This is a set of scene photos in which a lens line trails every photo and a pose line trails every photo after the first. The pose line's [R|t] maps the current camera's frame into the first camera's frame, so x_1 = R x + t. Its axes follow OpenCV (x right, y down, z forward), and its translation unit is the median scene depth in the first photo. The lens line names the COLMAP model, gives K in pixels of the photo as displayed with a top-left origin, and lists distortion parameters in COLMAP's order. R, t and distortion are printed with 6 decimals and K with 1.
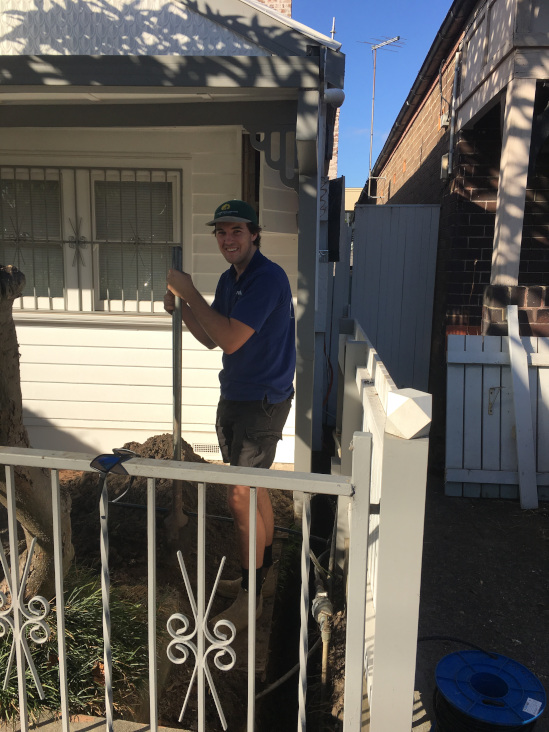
lens RADIAL K [[630.0, 0, 274.1], [0, 630.0, 363.1], [0, 0, 1]] dist [0.095891, -0.114525]
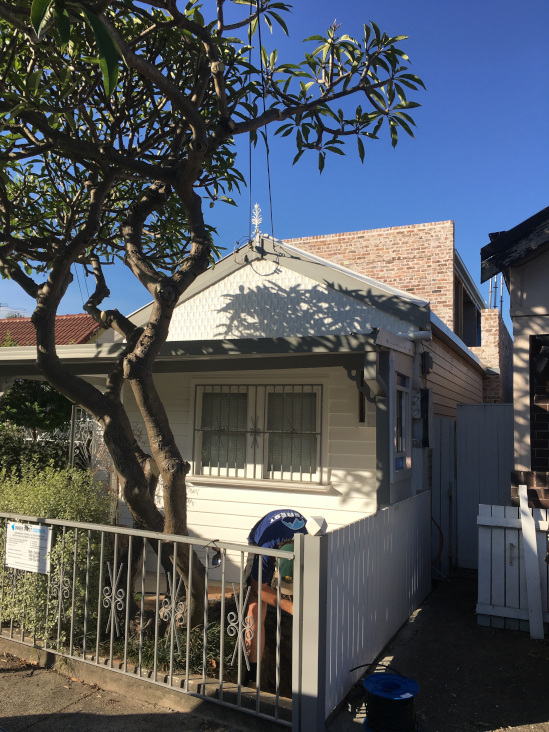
lens RADIAL K [[630.6, 0, 271.2], [0, 630.6, 377.8], [0, 0, 1]] dist [0.116801, -0.163628]
pose [[0.941461, -0.023034, -0.336334, 0.250130], [-0.057747, 0.971899, -0.228206, 0.025261], [0.332139, 0.234269, 0.913675, -0.410626]]
